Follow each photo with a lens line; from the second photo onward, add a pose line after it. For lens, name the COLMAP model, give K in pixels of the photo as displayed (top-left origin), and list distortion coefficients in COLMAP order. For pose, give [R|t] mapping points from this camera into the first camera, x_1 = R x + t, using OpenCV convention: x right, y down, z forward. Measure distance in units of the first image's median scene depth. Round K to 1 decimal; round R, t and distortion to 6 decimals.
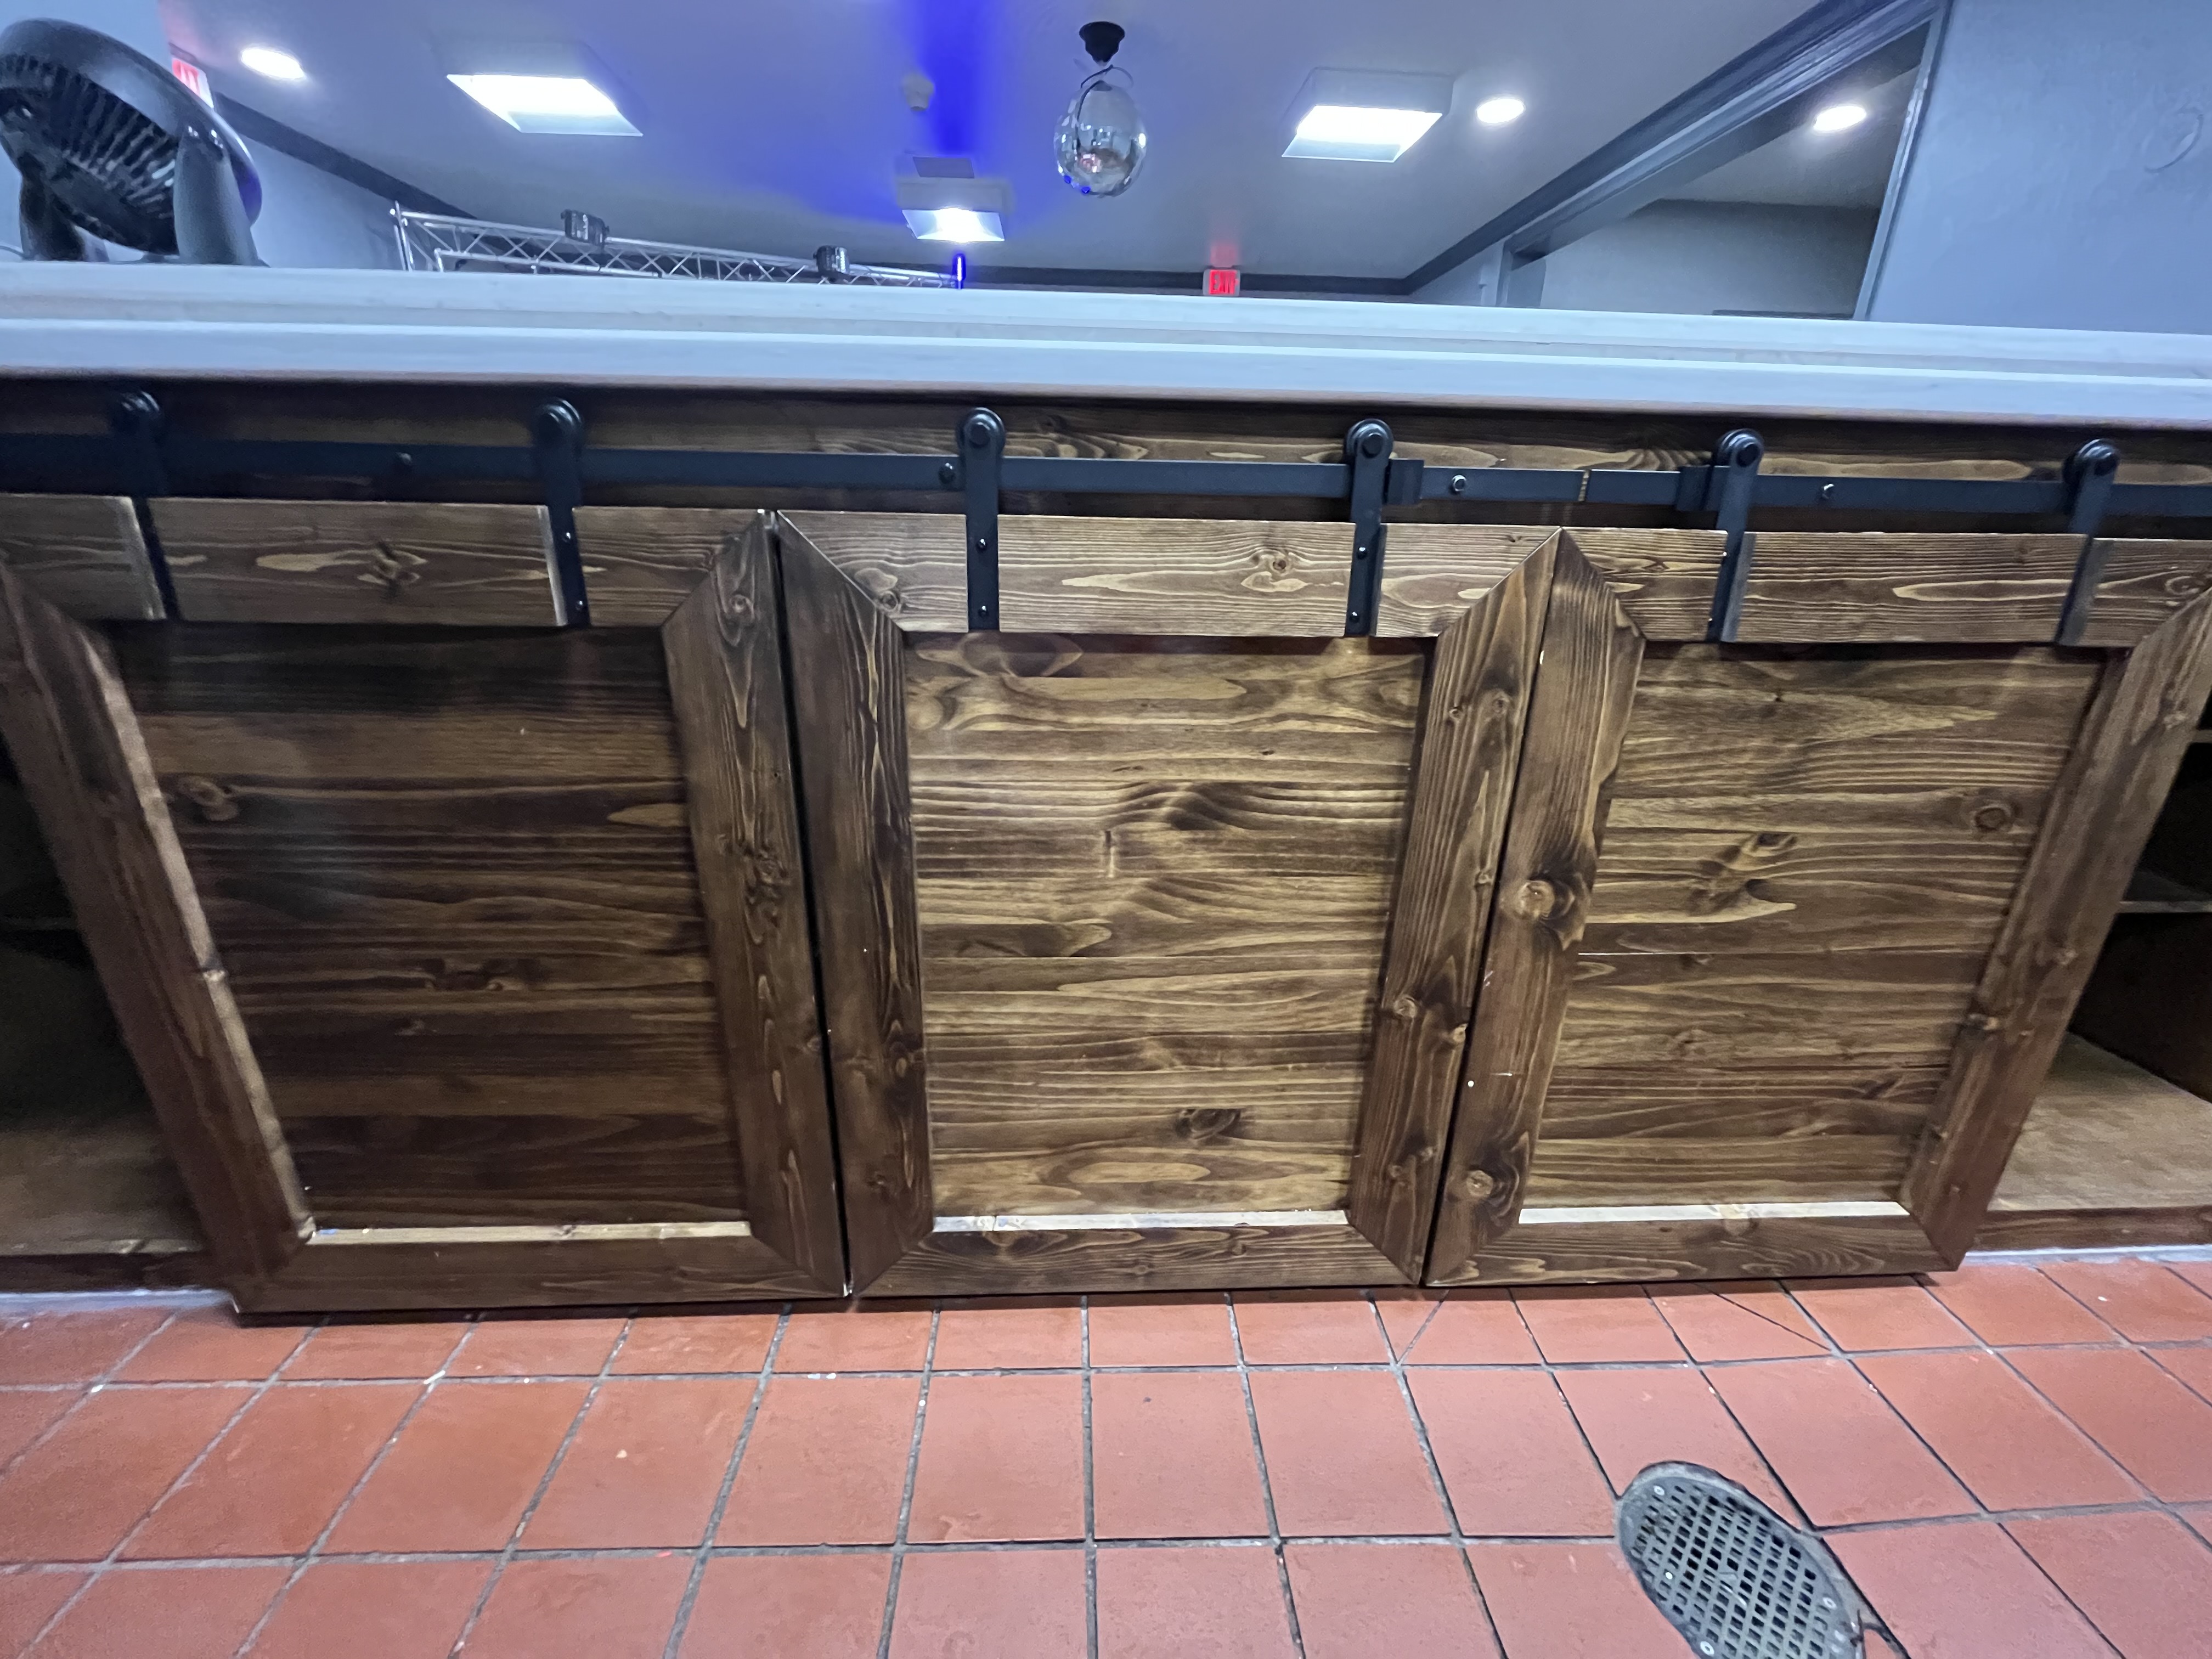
lens RADIAL K [[883.5, 0, 1074.5], [0, 883.5, 798.4], [0, 0, 1]] dist [-0.001731, 0.000533]
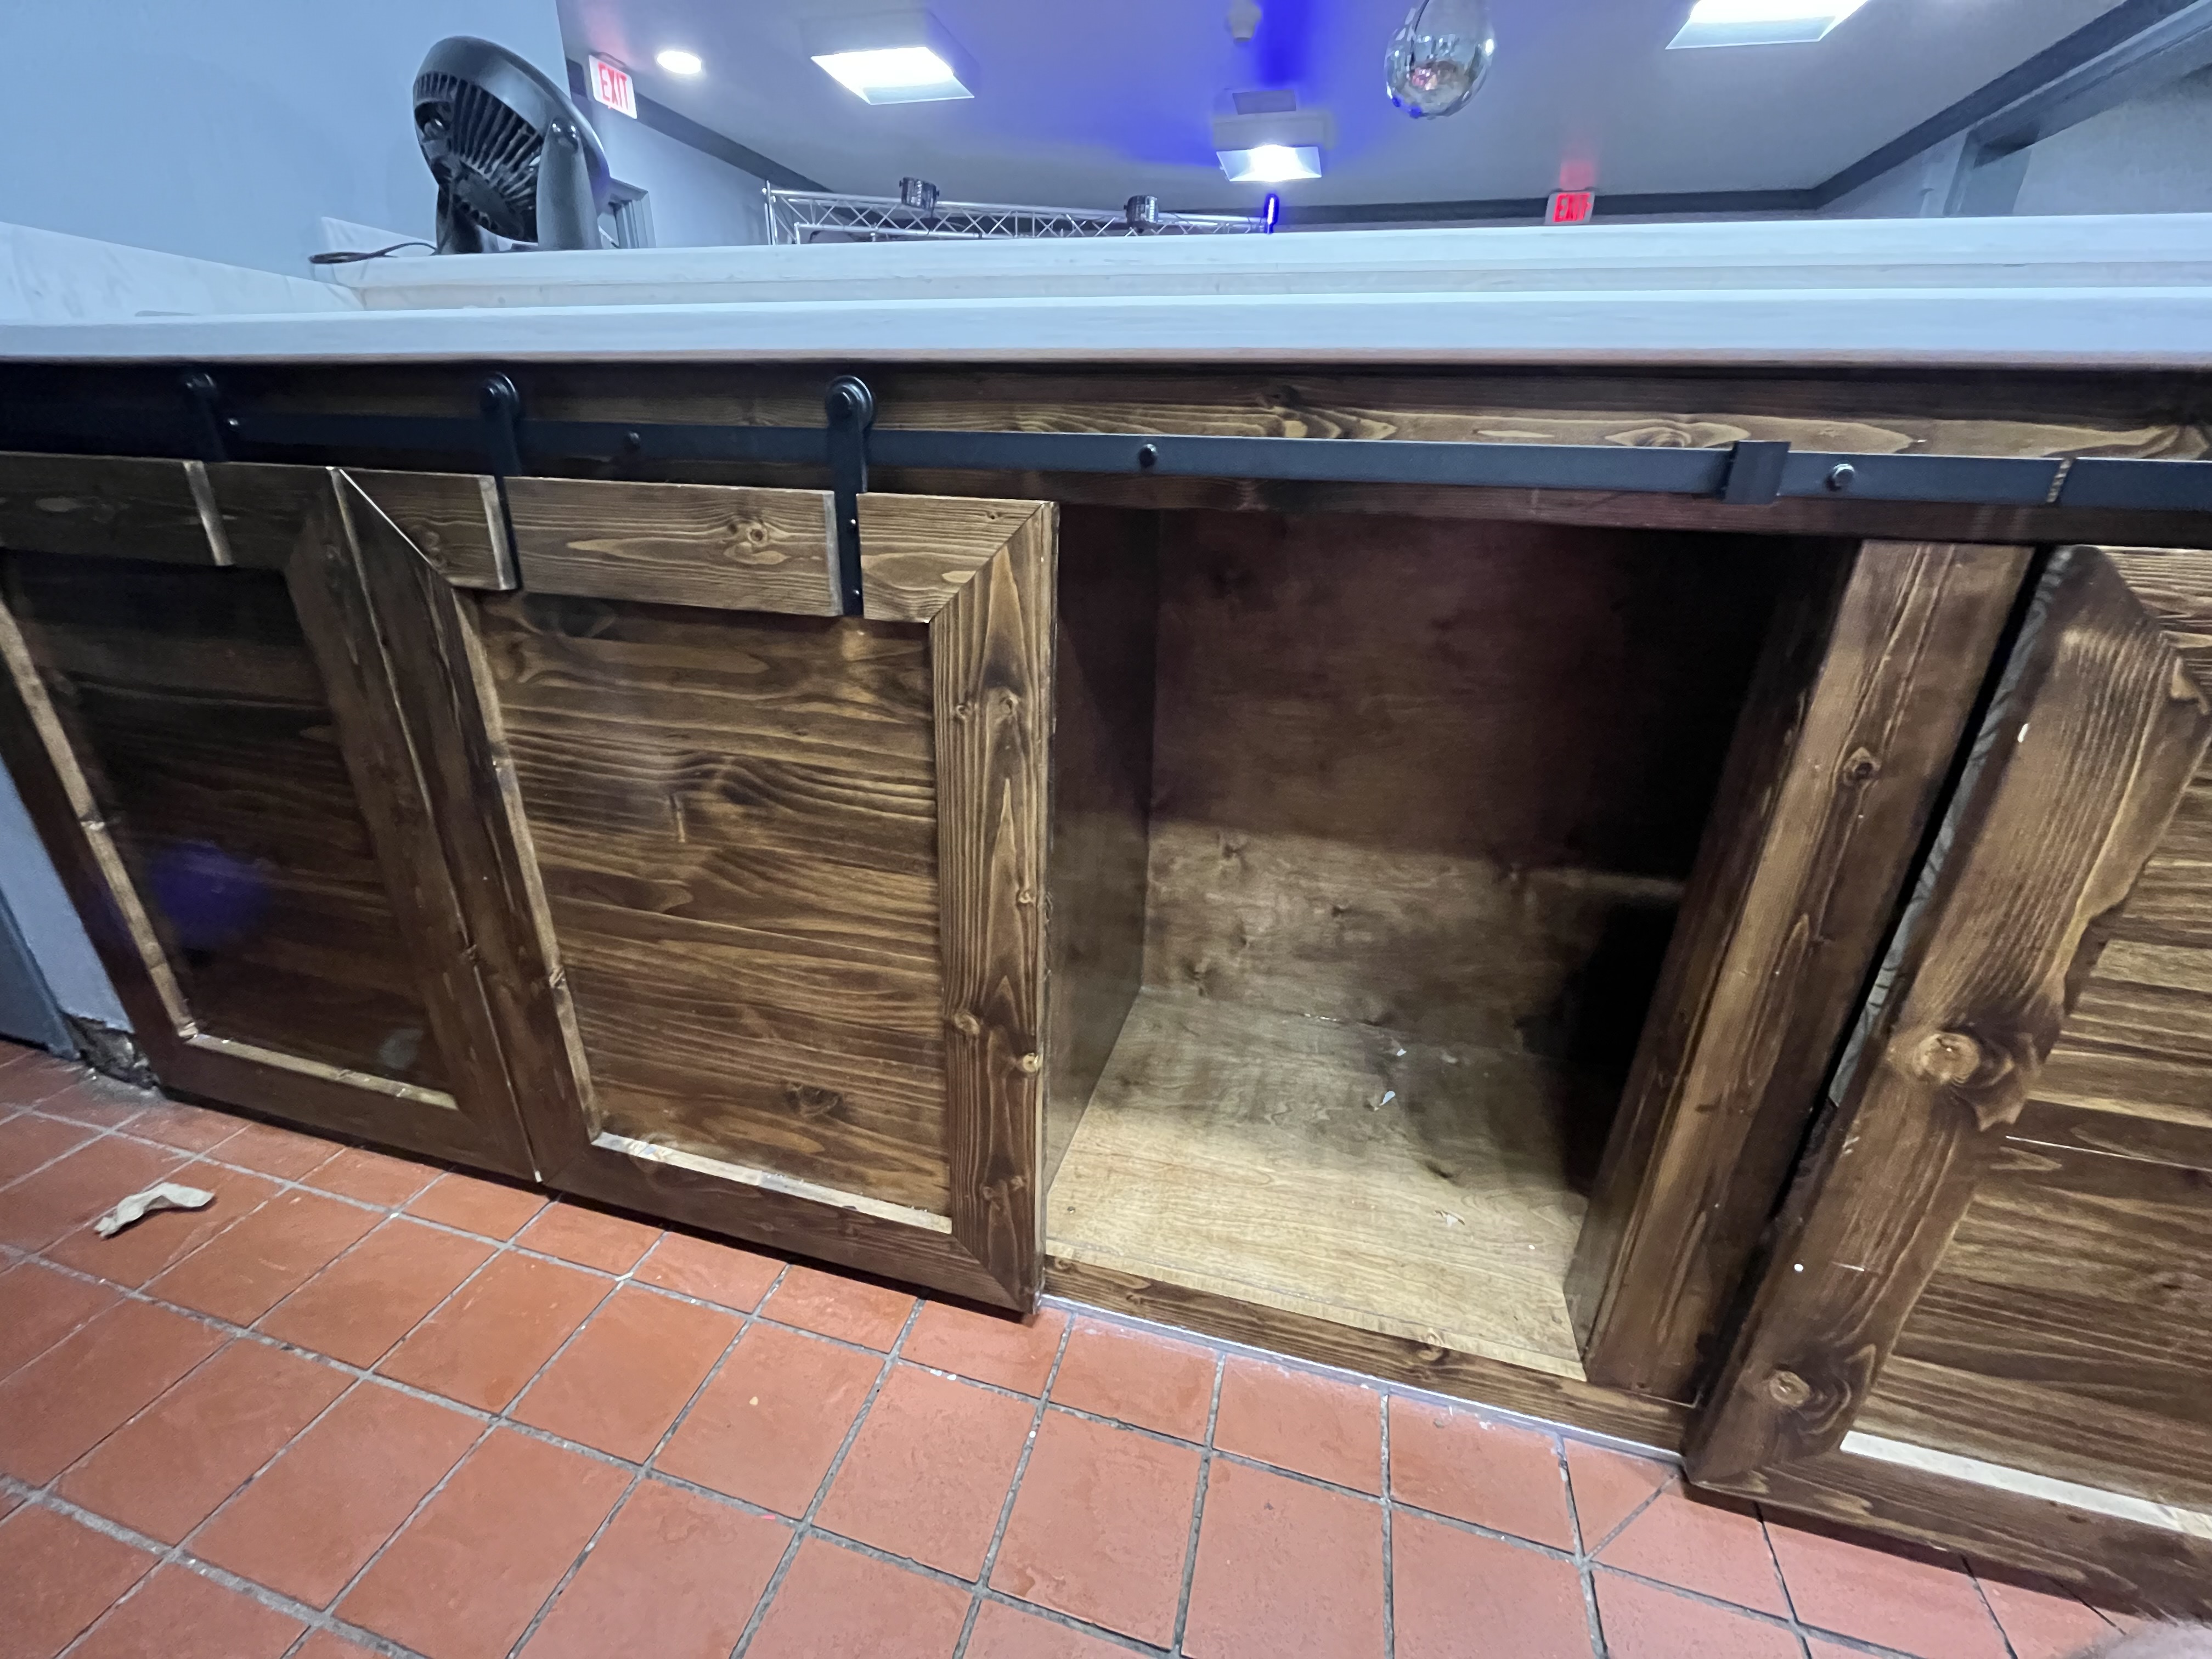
lens RADIAL K [[883.5, 0, 1092.0], [0, 883.5, 813.4], [0, 0, 1]] dist [-0.001731, 0.000533]
pose [[0.953856, 0.122837, -0.273988, 0.719488], [-0.107019, 0.991646, 0.072012, -0.062701], [0.280545, -0.039368, 0.959033, 0.151297]]
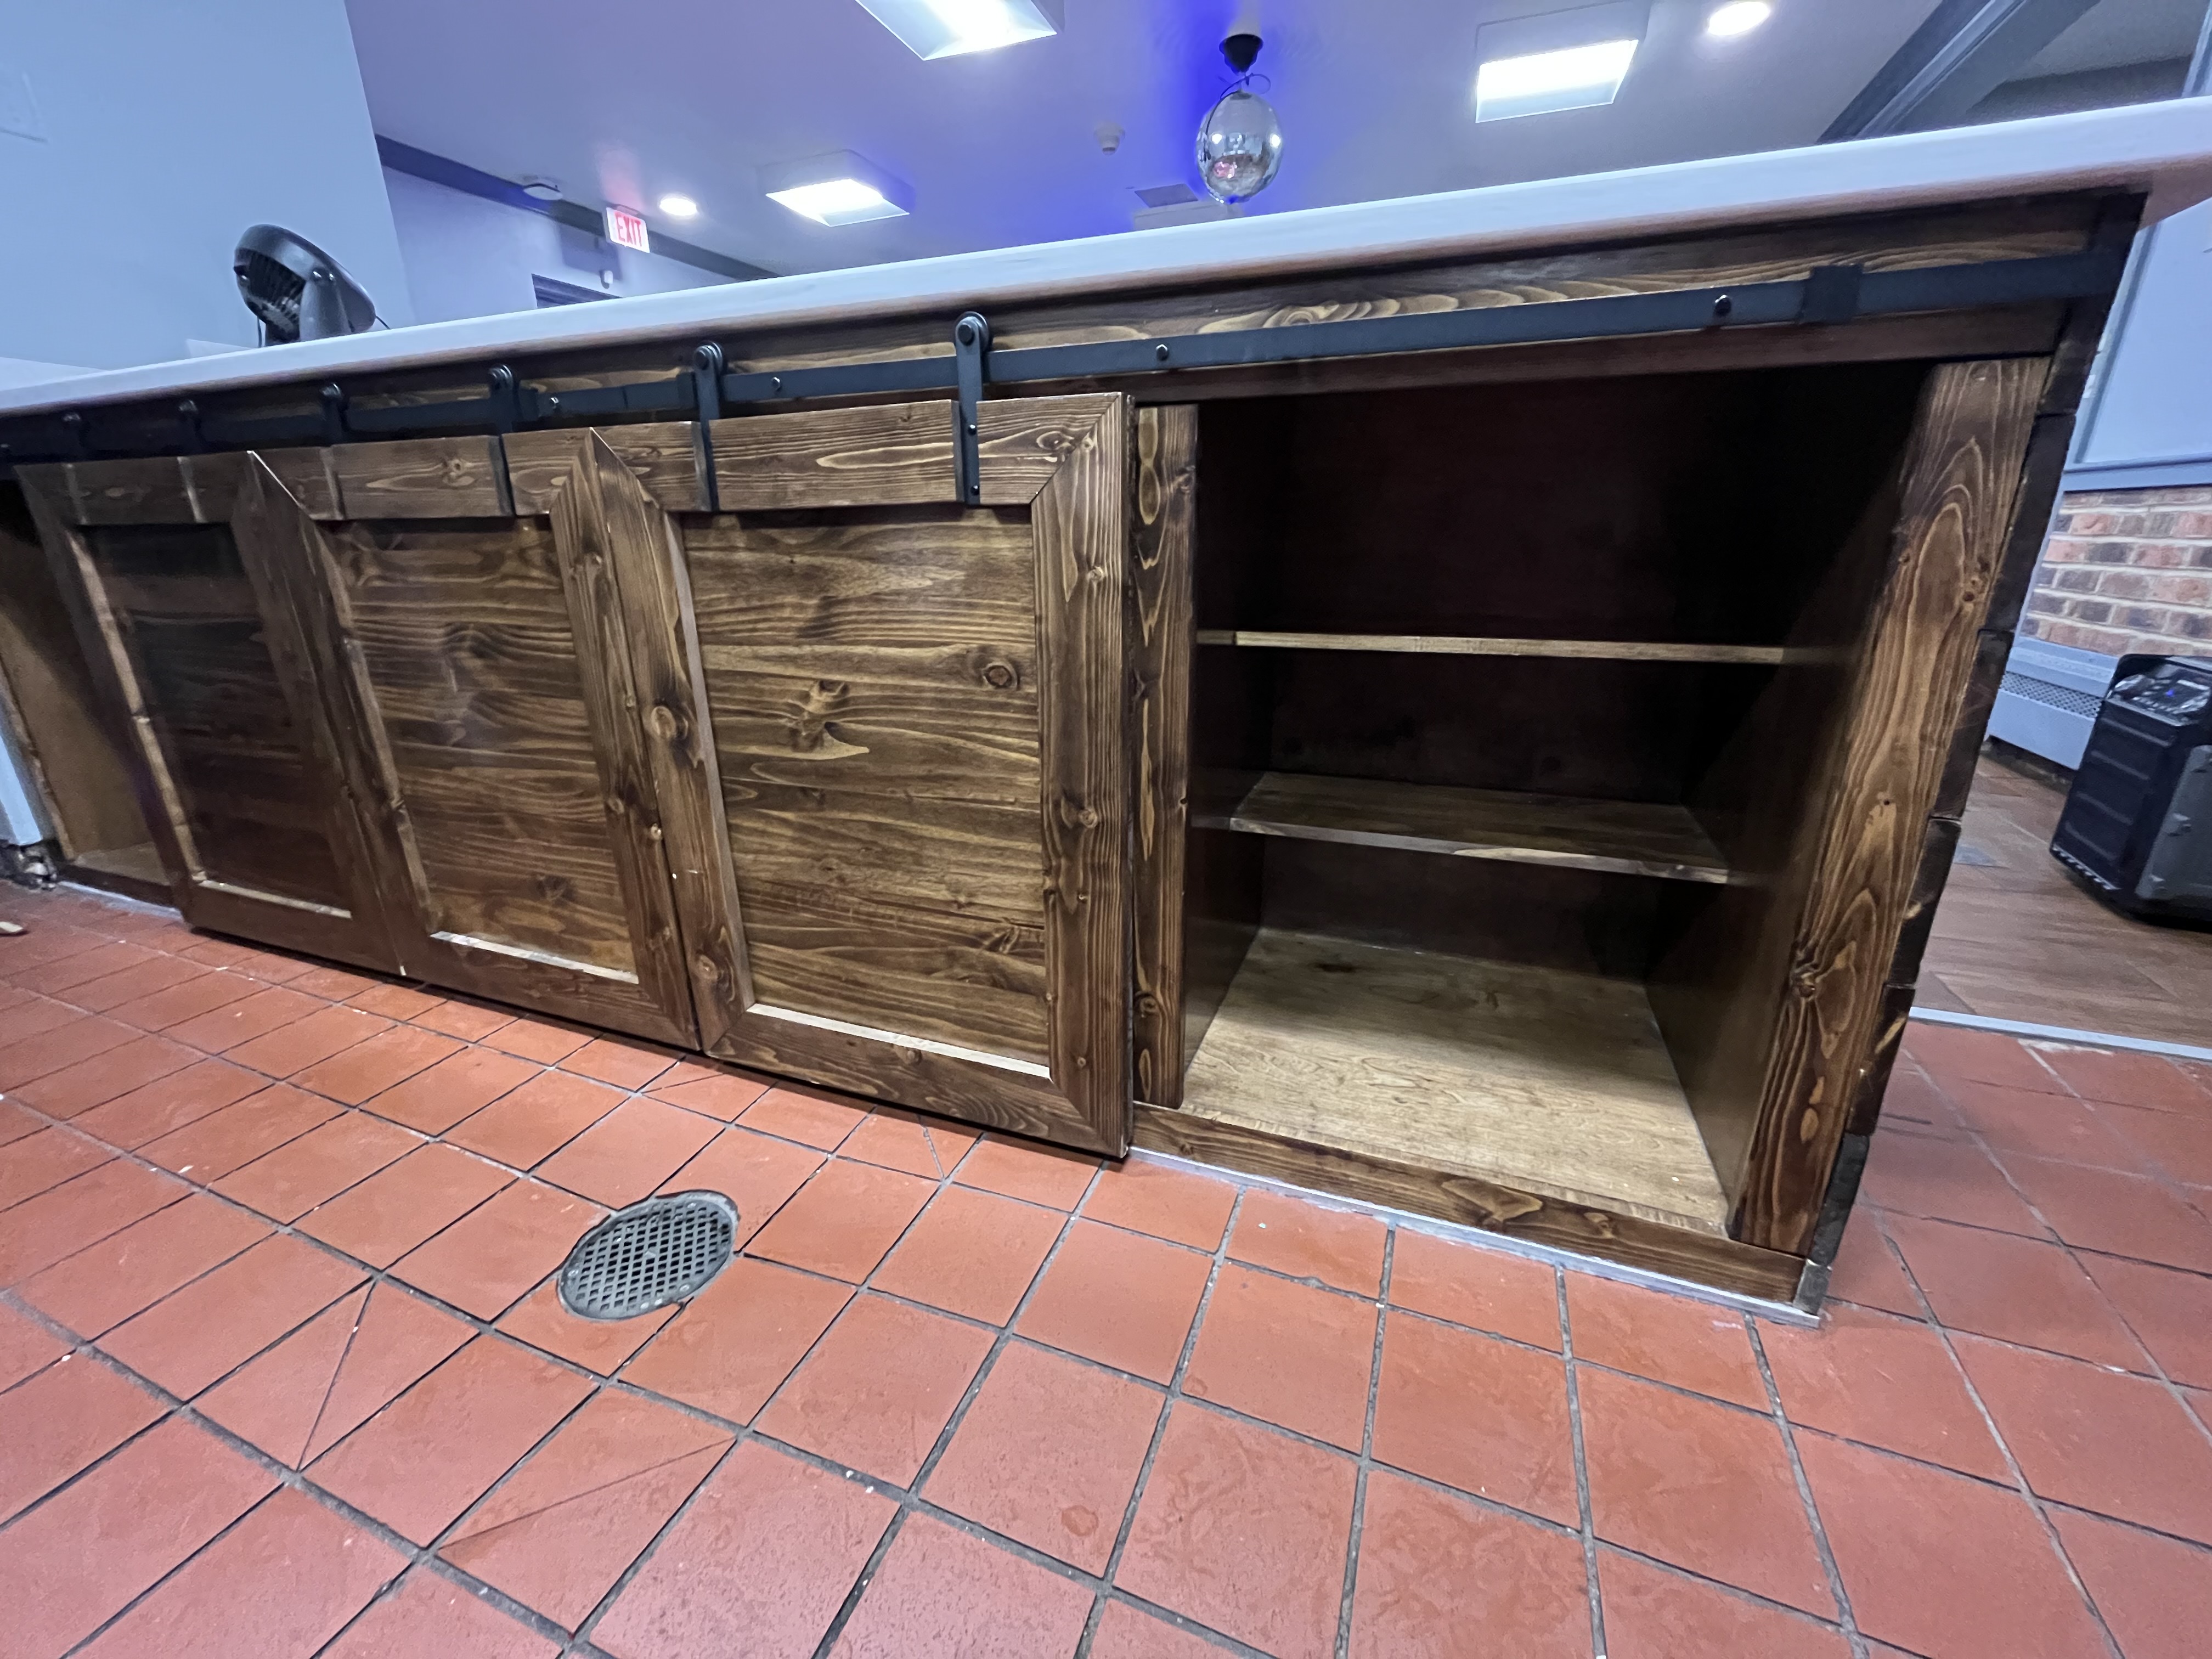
lens RADIAL K [[883.5, 0, 1109.7], [0, 883.5, 800.4], [0, 0, 1]] dist [-0.001731, 0.000533]
pose [[0.915177, 0.089825, -0.392916, 1.554329], [-0.098540, 0.995131, -0.002021, 0.158047], [0.390821, 0.040568, 0.919572, 0.067230]]
